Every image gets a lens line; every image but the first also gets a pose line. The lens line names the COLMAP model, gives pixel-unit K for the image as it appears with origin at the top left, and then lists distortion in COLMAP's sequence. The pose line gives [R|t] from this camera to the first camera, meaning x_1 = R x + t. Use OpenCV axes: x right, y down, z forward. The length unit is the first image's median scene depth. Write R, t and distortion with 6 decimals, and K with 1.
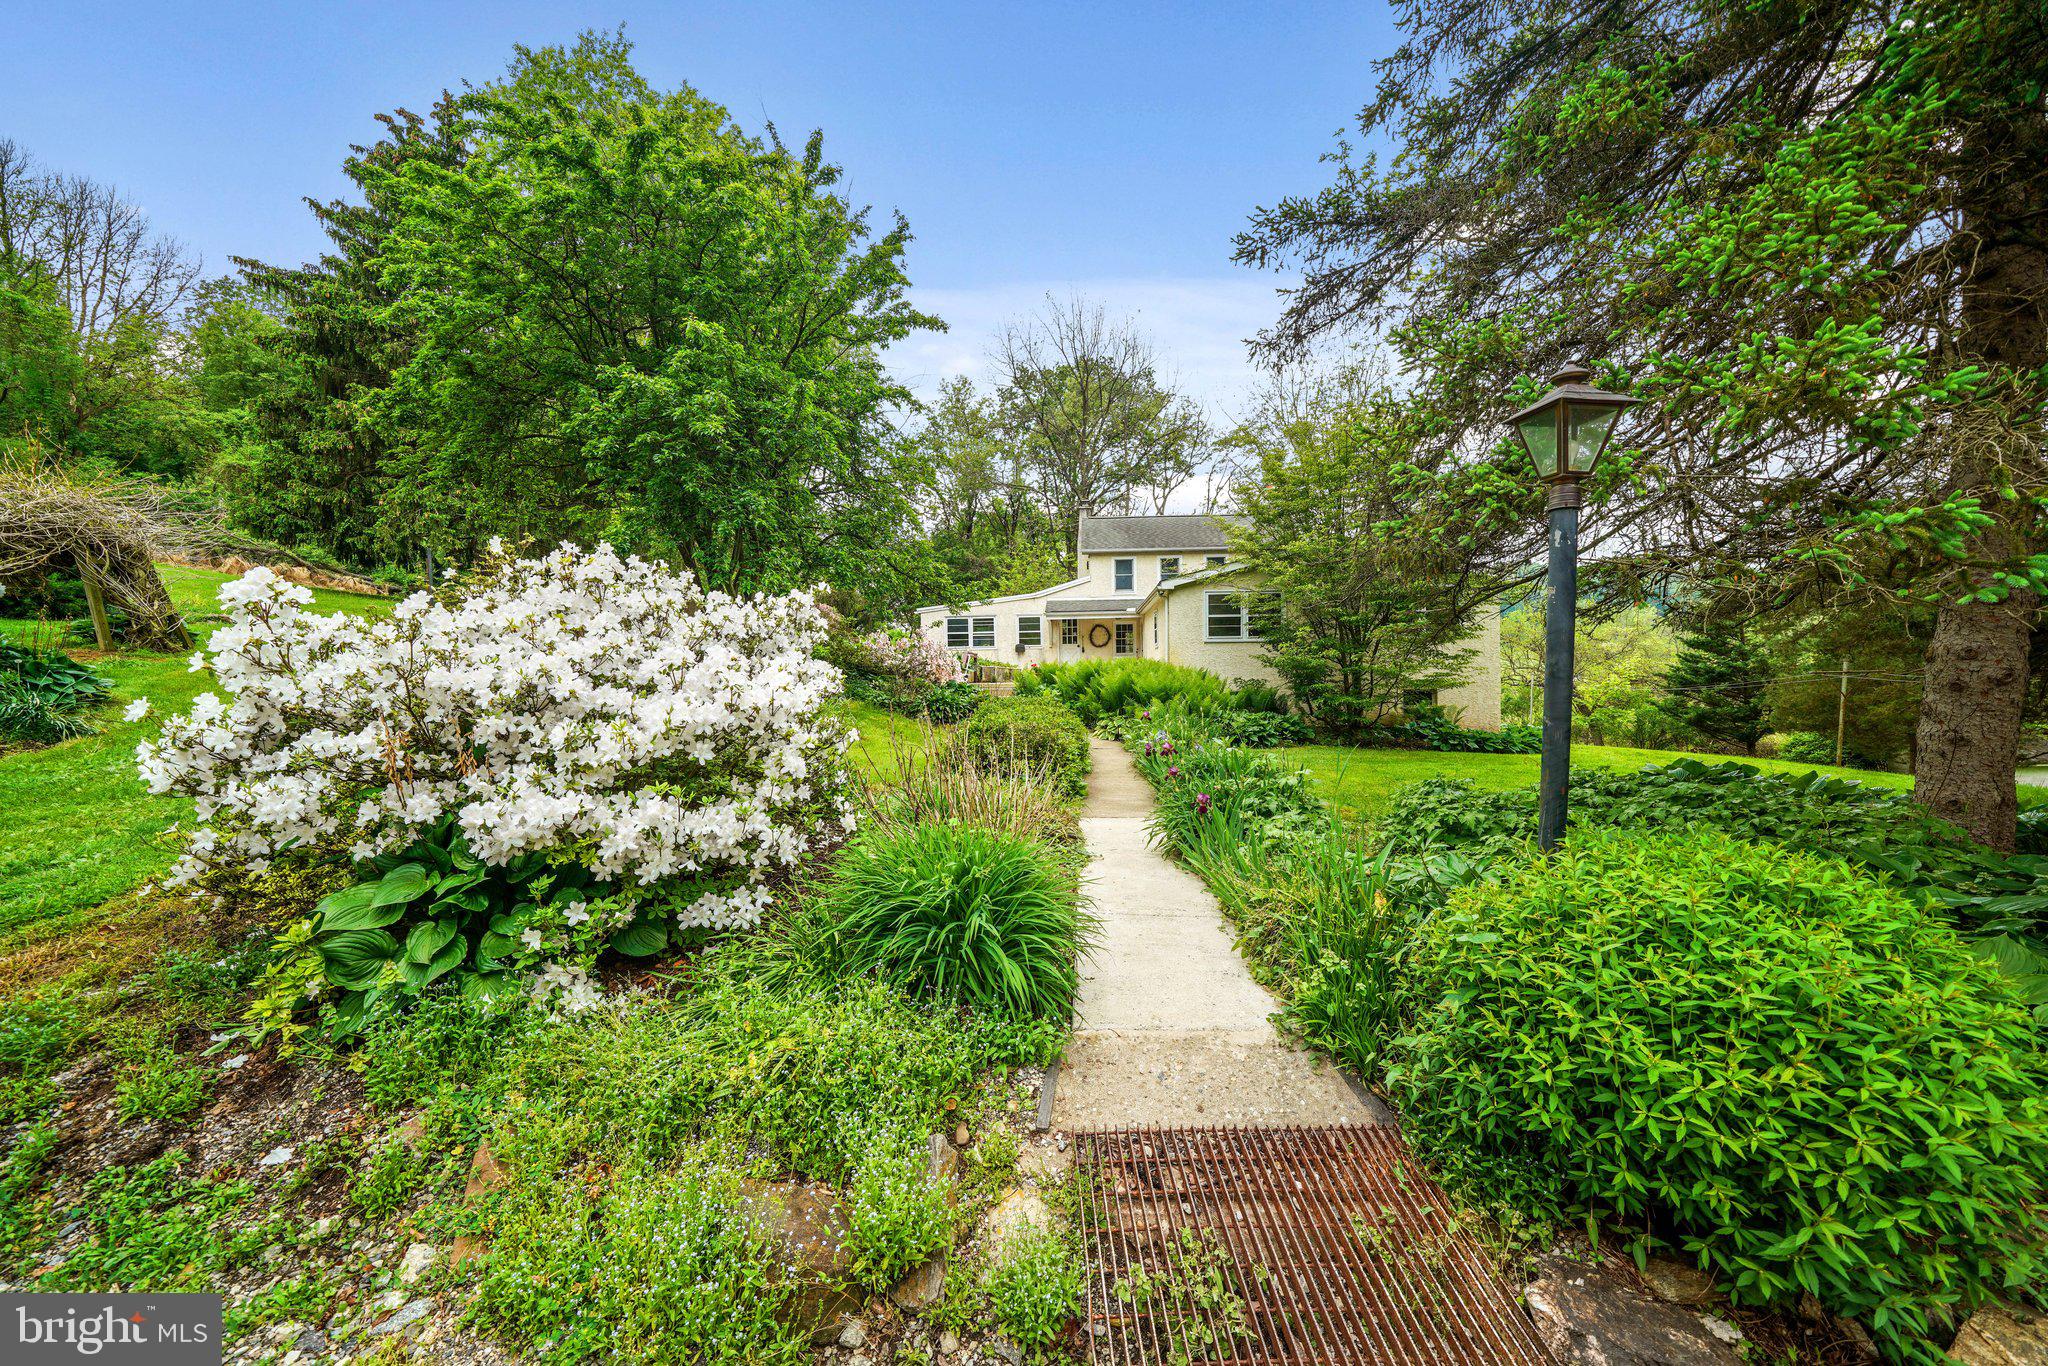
lens RADIAL K [[710.6, 0, 1025.1], [0, 710.6, 691.8], [0, 0, 1]] dist [-0.009751, -0.000114]
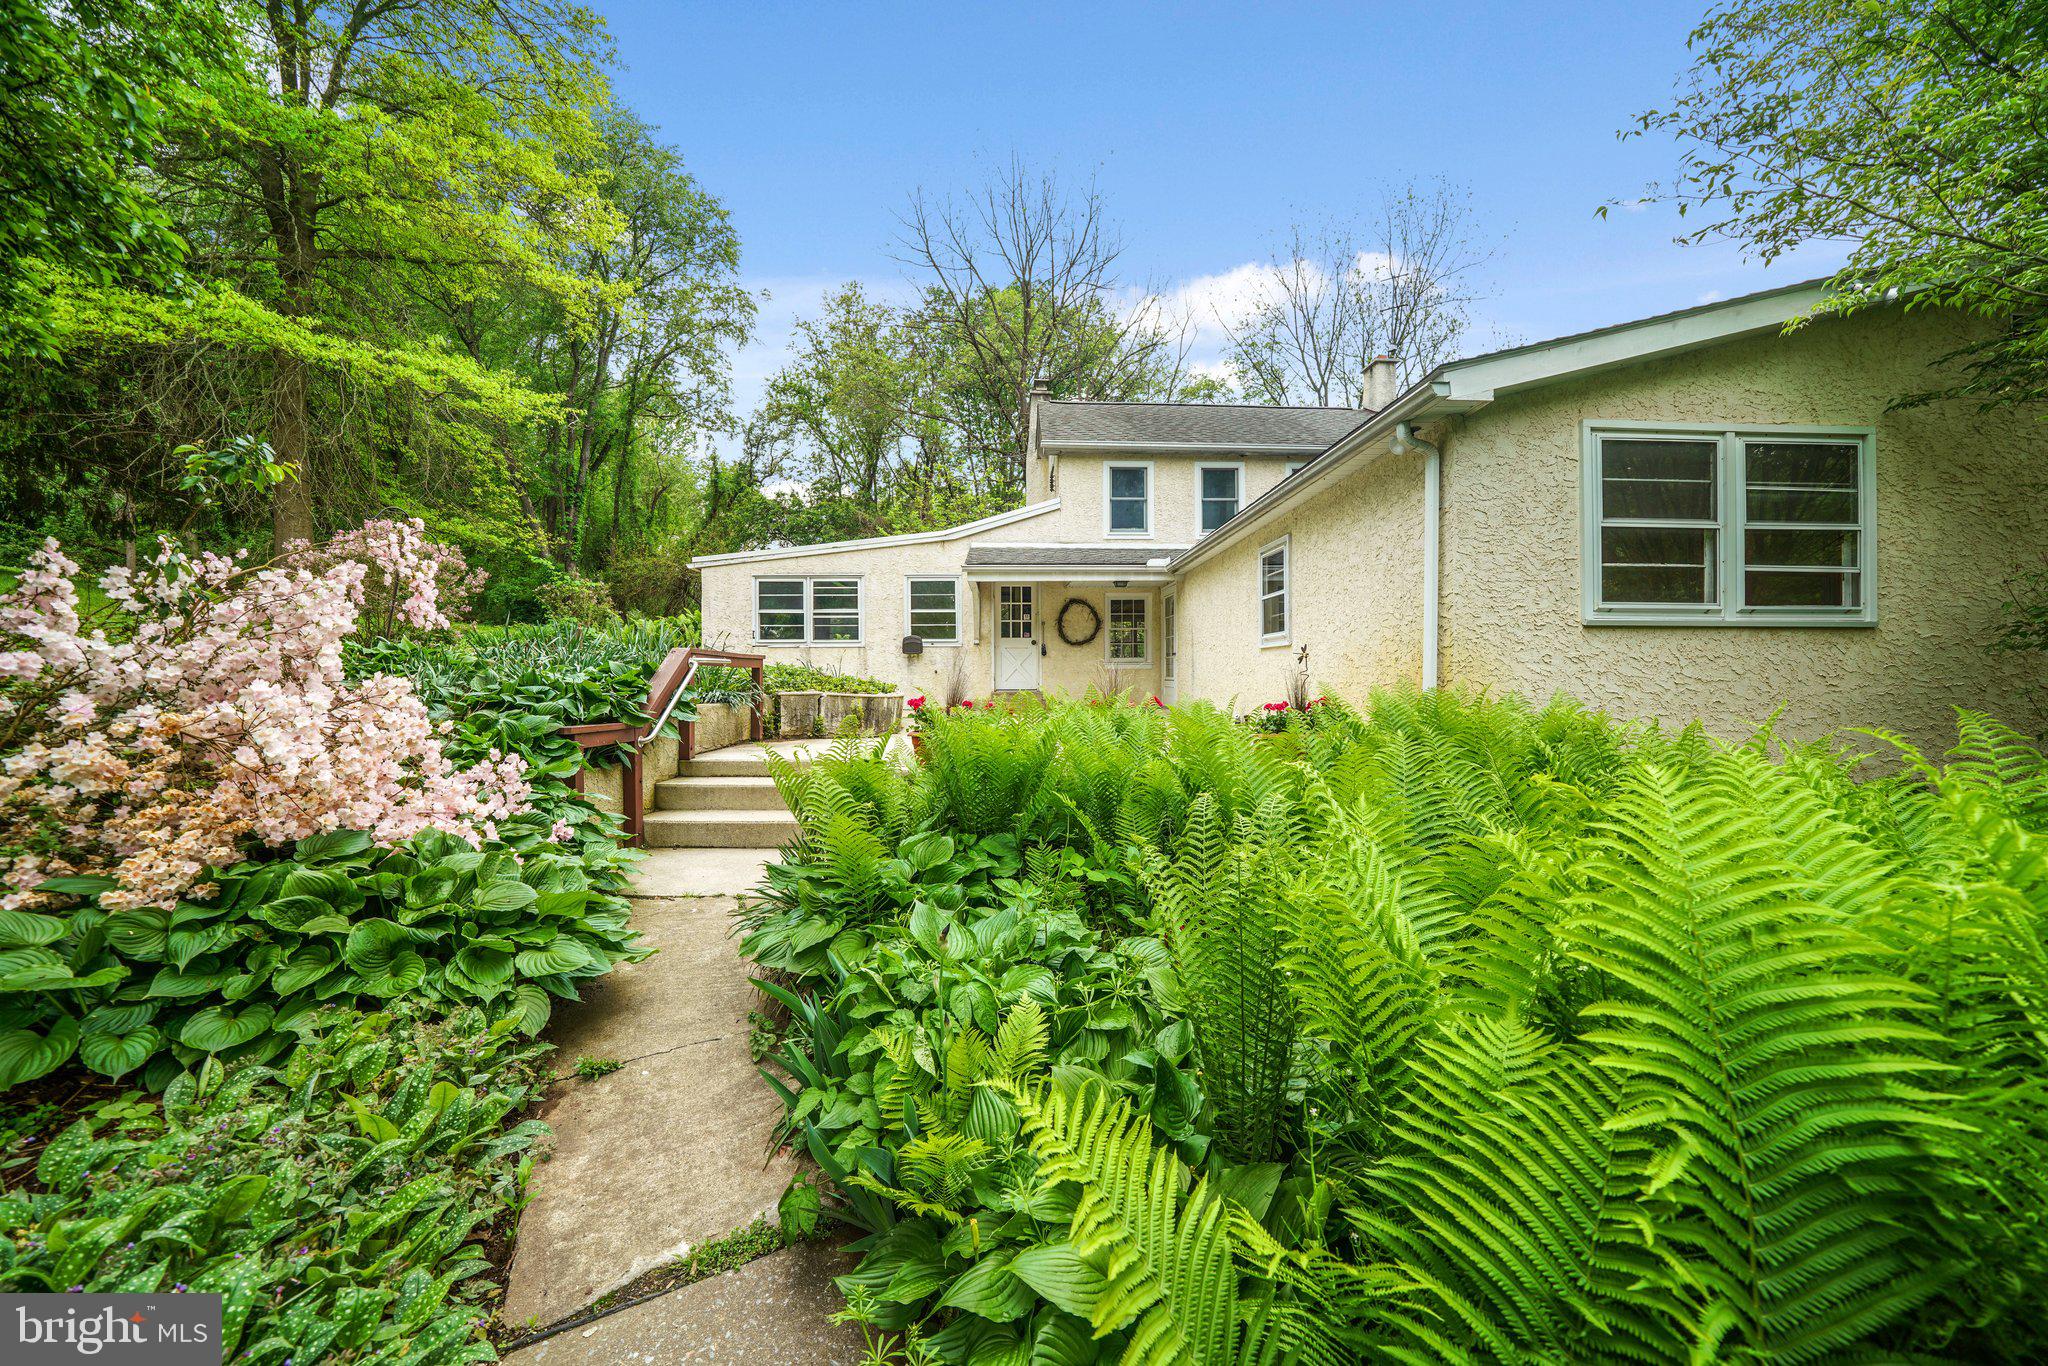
lens RADIAL K [[710.6, 0, 1025.1], [0, 710.6, 691.8], [0, 0, 1]] dist [-0.009751, -0.000114]
pose [[0.994125, 0.008224, 0.107929, 0.017068], [-0.007871, 0.999962, -0.003698, -0.028964], [-0.107956, 0.002827, 0.994152, 0.518965]]
